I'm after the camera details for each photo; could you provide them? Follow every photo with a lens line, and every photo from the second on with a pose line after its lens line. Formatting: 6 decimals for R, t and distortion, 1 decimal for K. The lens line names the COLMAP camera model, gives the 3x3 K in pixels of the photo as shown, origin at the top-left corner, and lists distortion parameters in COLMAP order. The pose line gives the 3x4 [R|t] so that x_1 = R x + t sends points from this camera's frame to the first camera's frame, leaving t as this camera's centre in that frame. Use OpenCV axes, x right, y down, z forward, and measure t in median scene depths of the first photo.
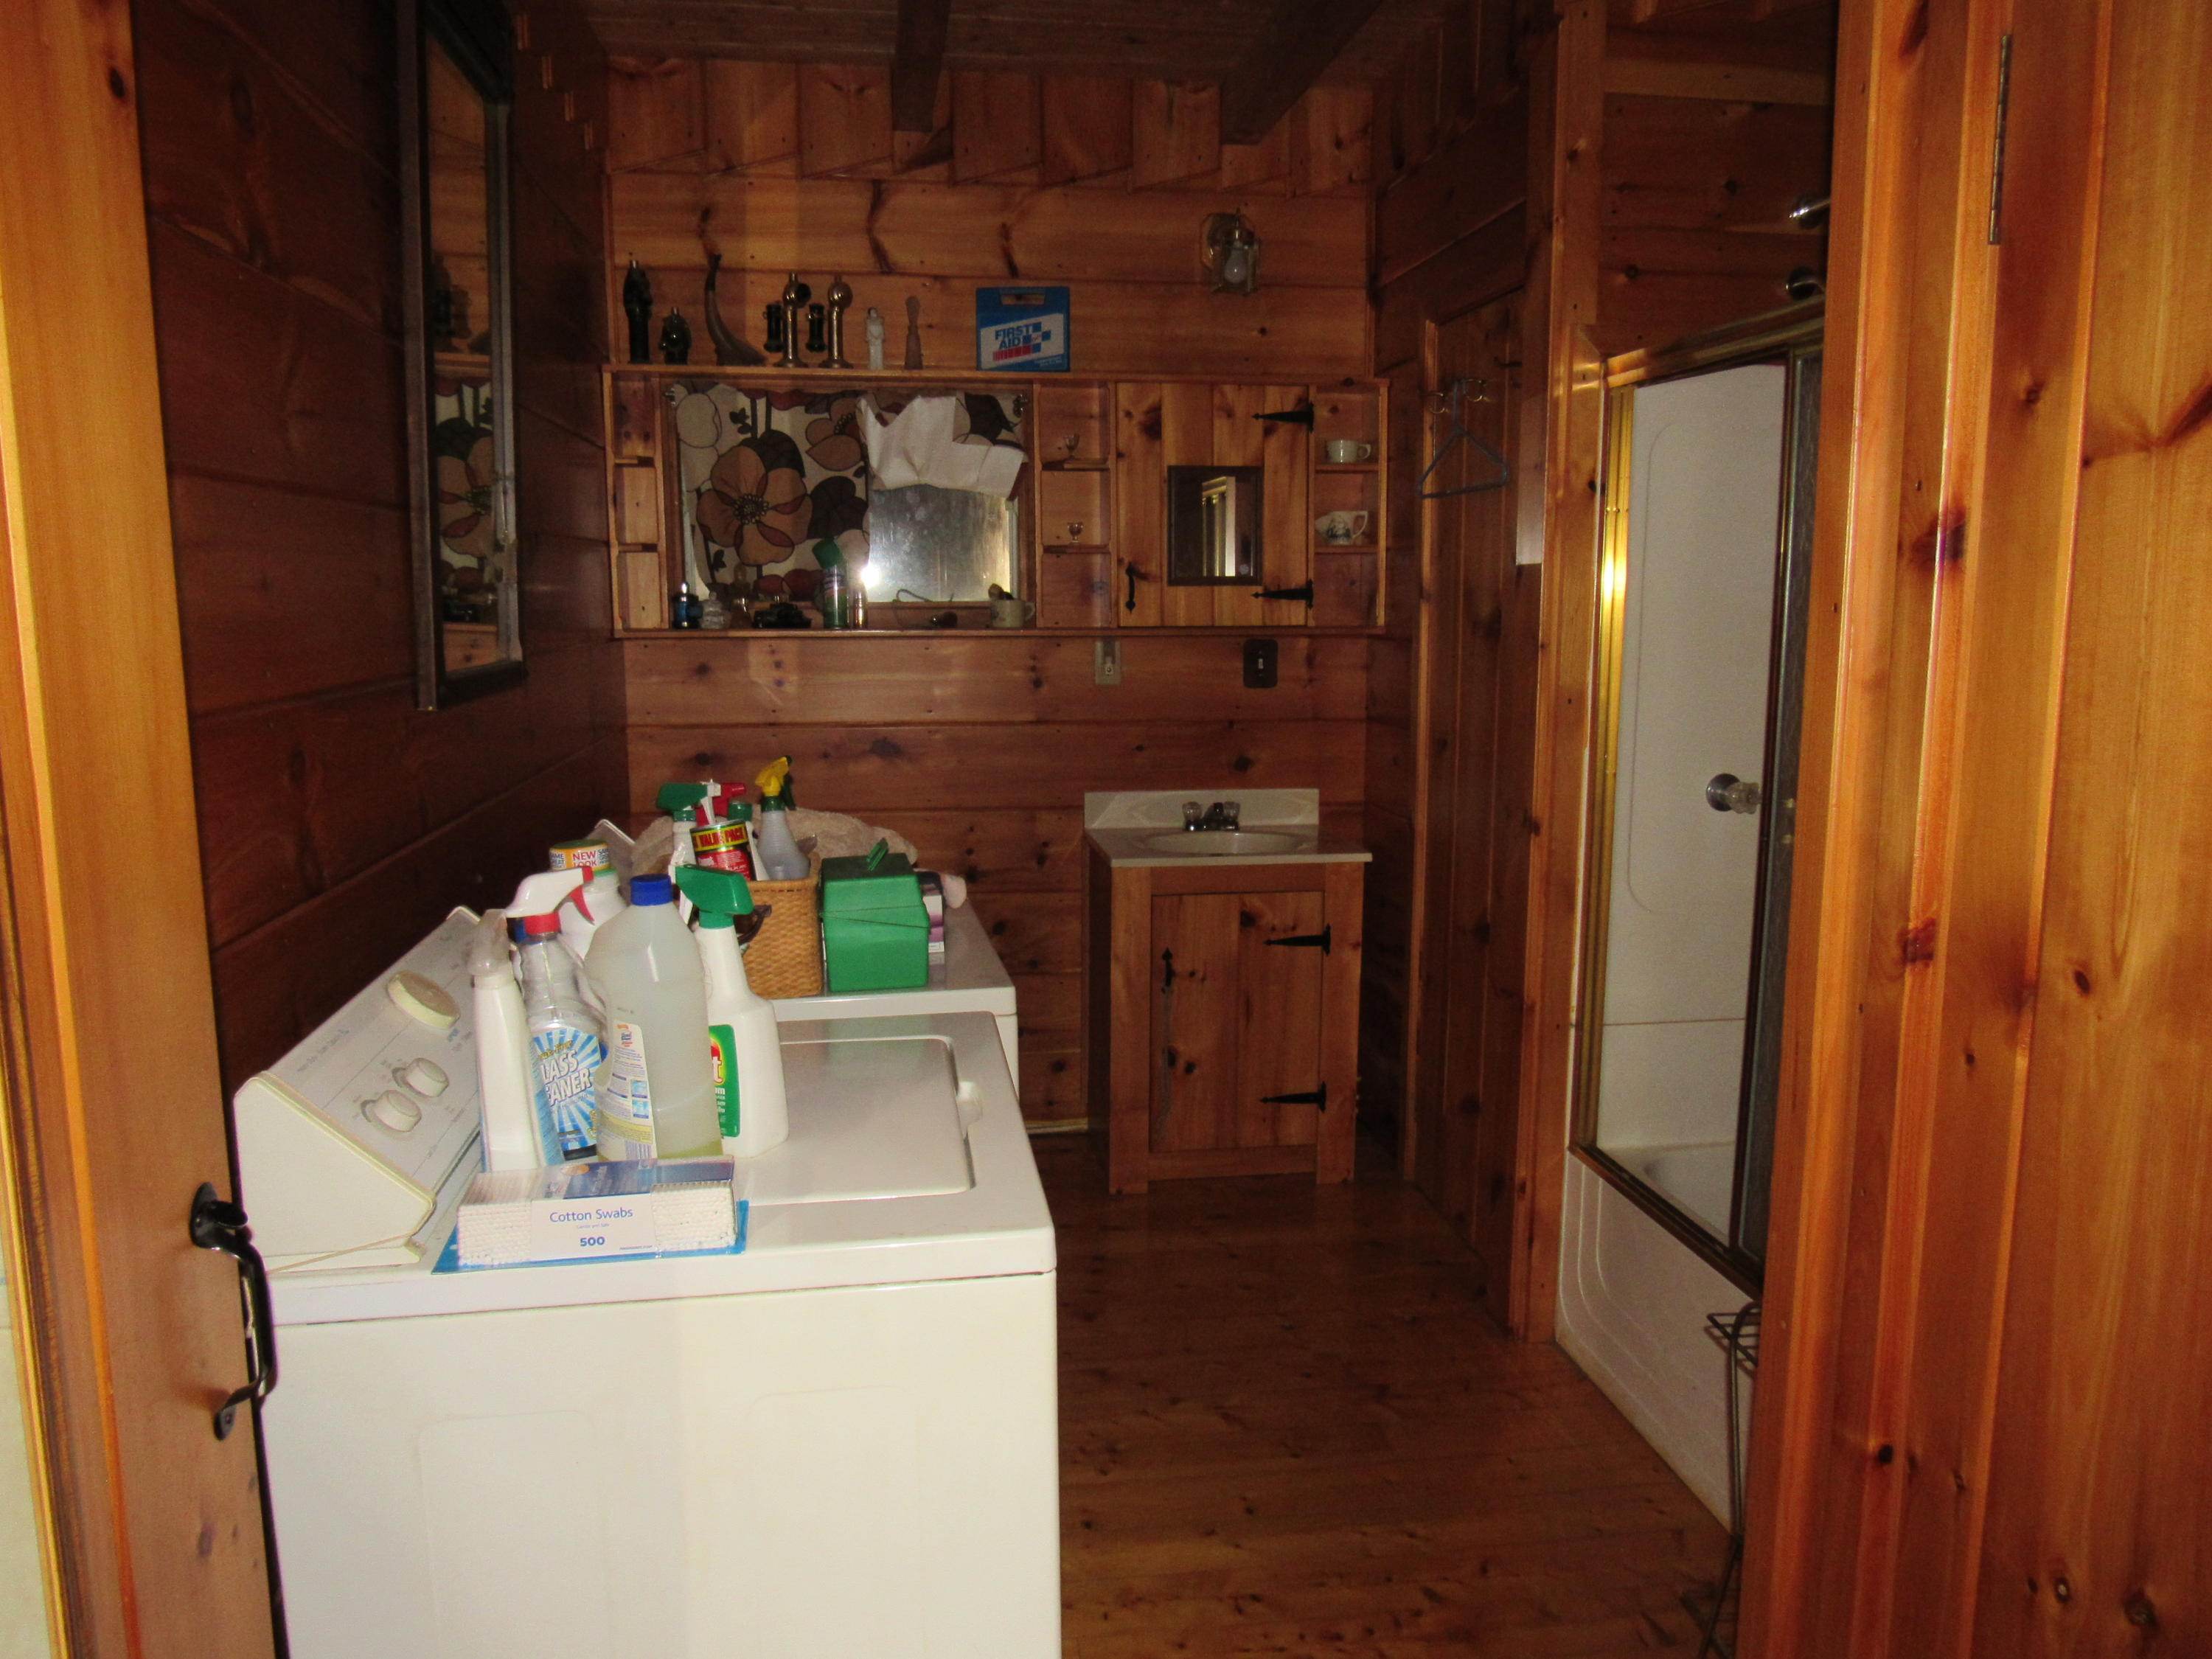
lens RADIAL K [[1583.8, 0, 1120.8], [0, 1583.8, 839.1], [0, 0, 1]] dist [-0.025826, -0.002954]
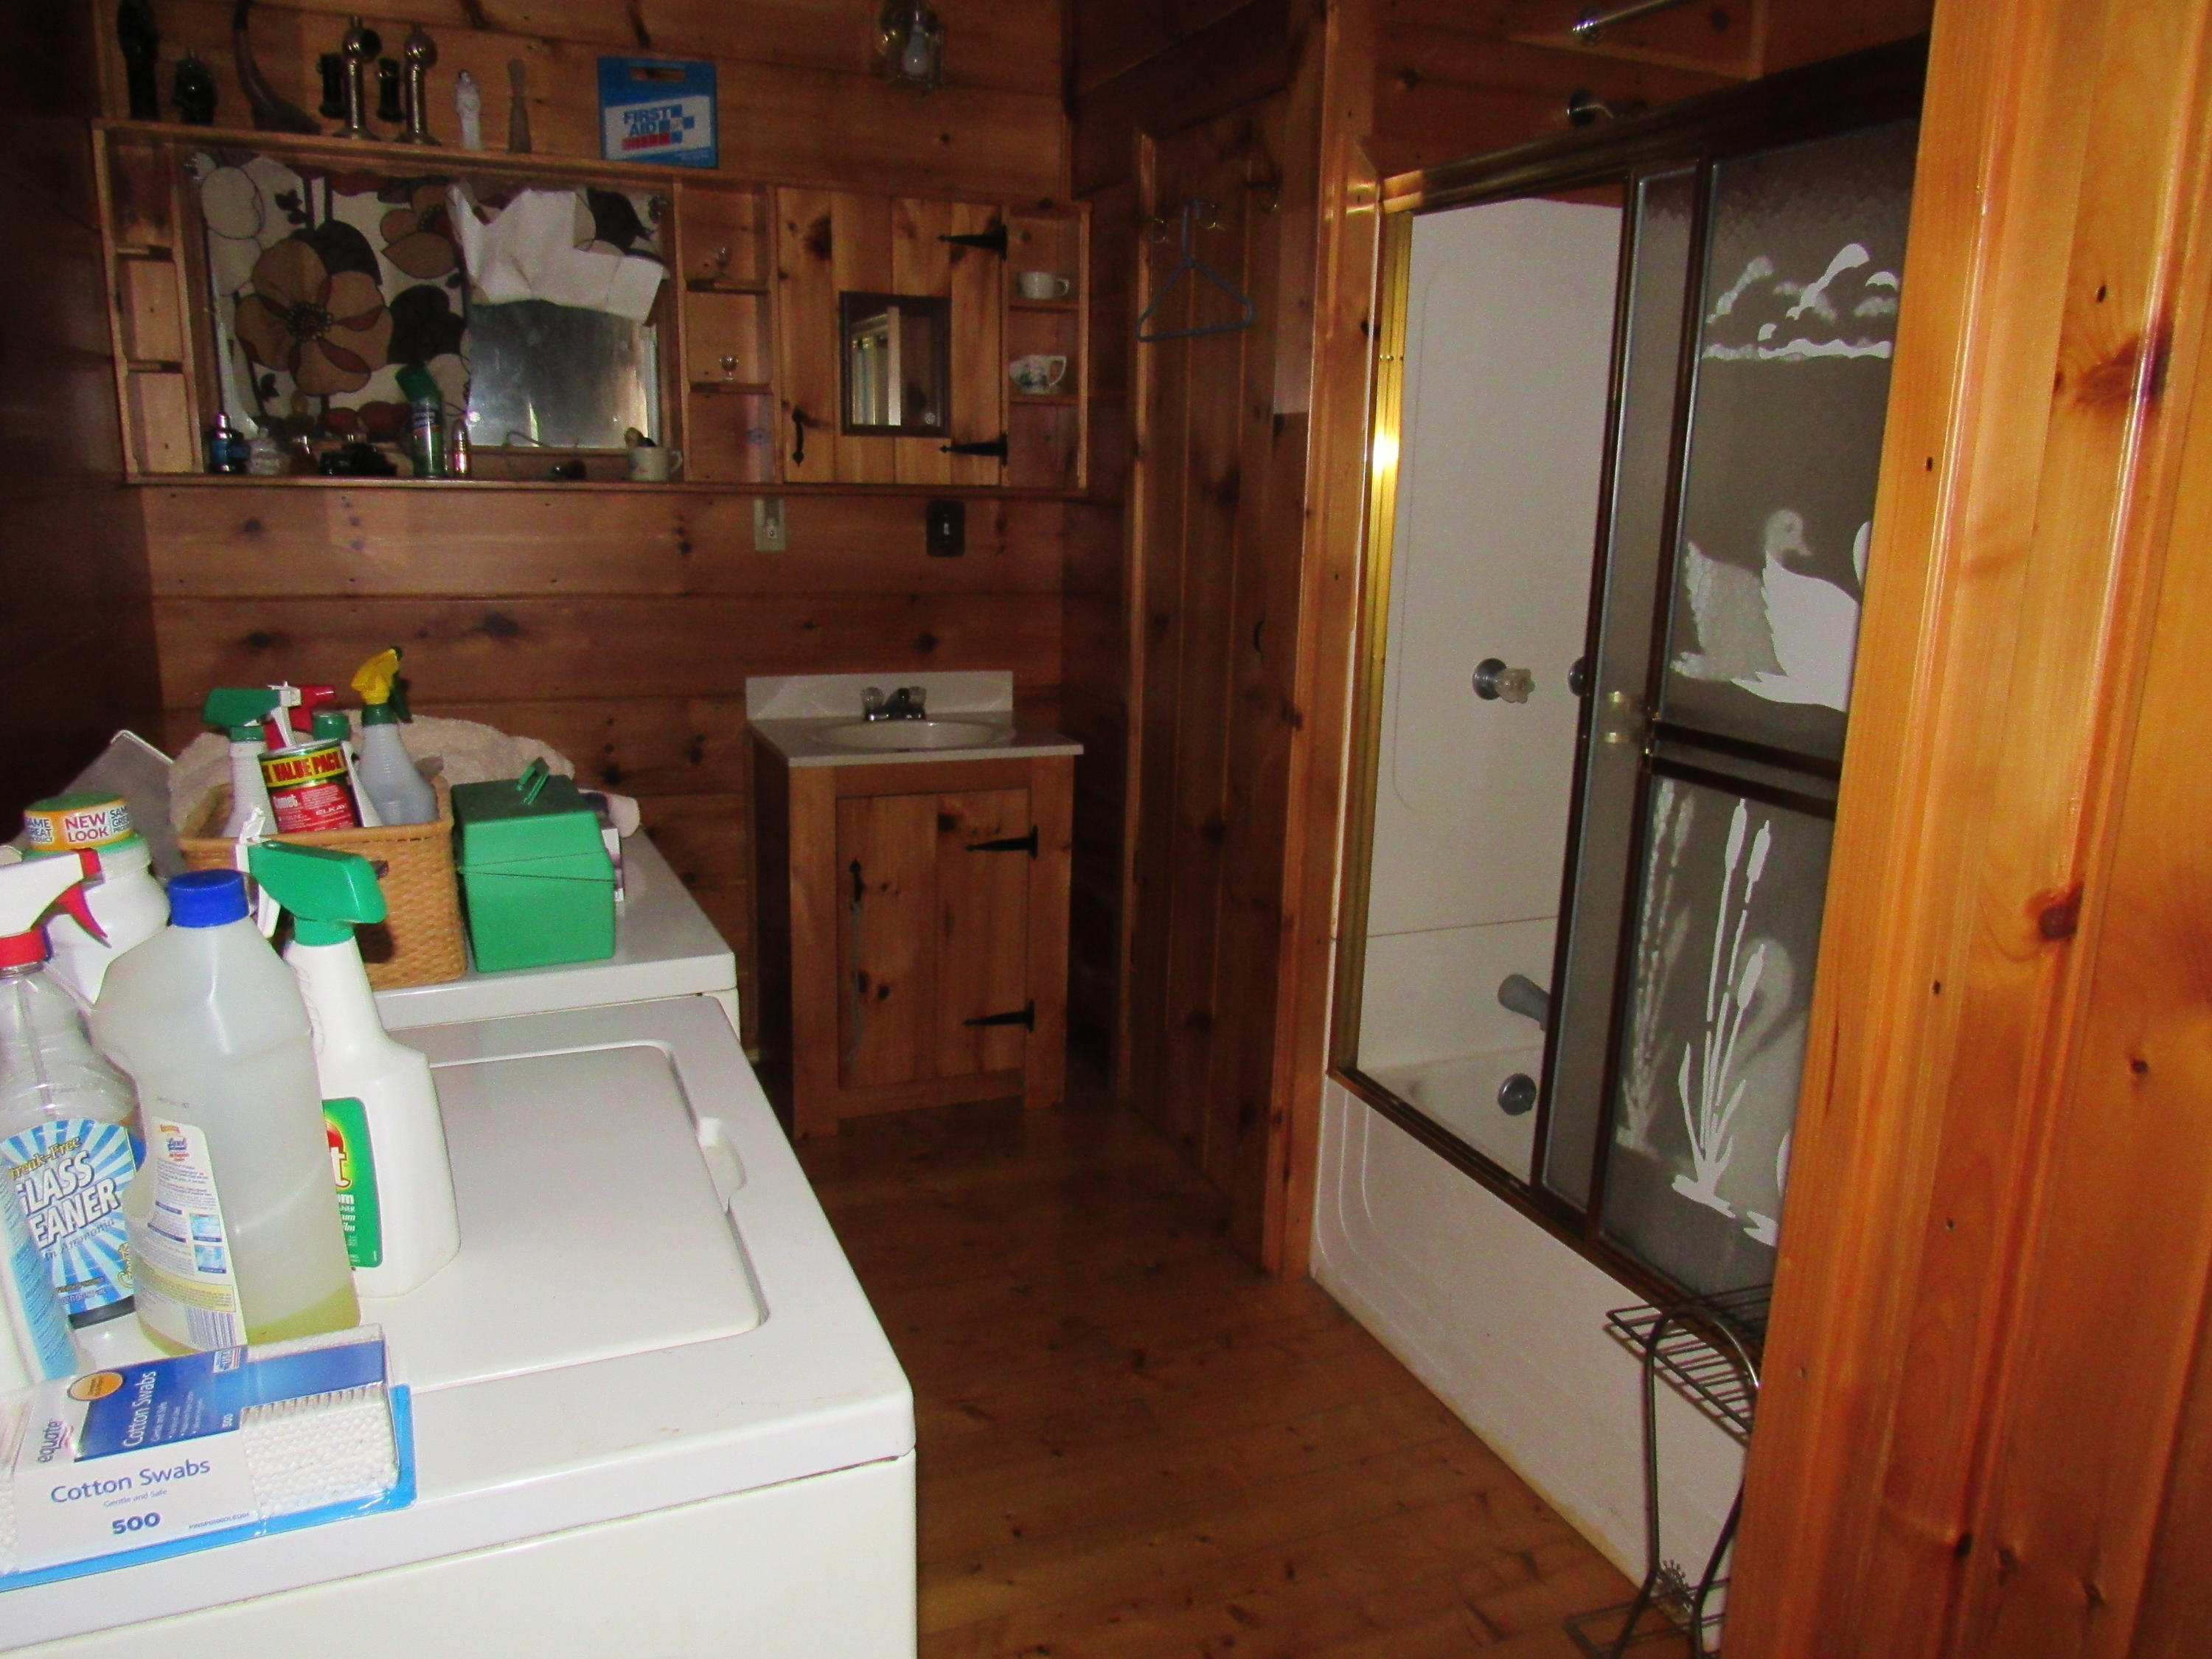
lens RADIAL K [[1583.8, 0, 1120.8], [0, 1583.8, 839.1], [0, 0, 1]] dist [-0.025826, -0.002954]
pose [[0.970124, -0.030738, 0.240656, -0.037639], [0.010870, 0.996452, 0.083454, -0.012431], [-0.242368, -0.078345, 0.967016, 0.124251]]
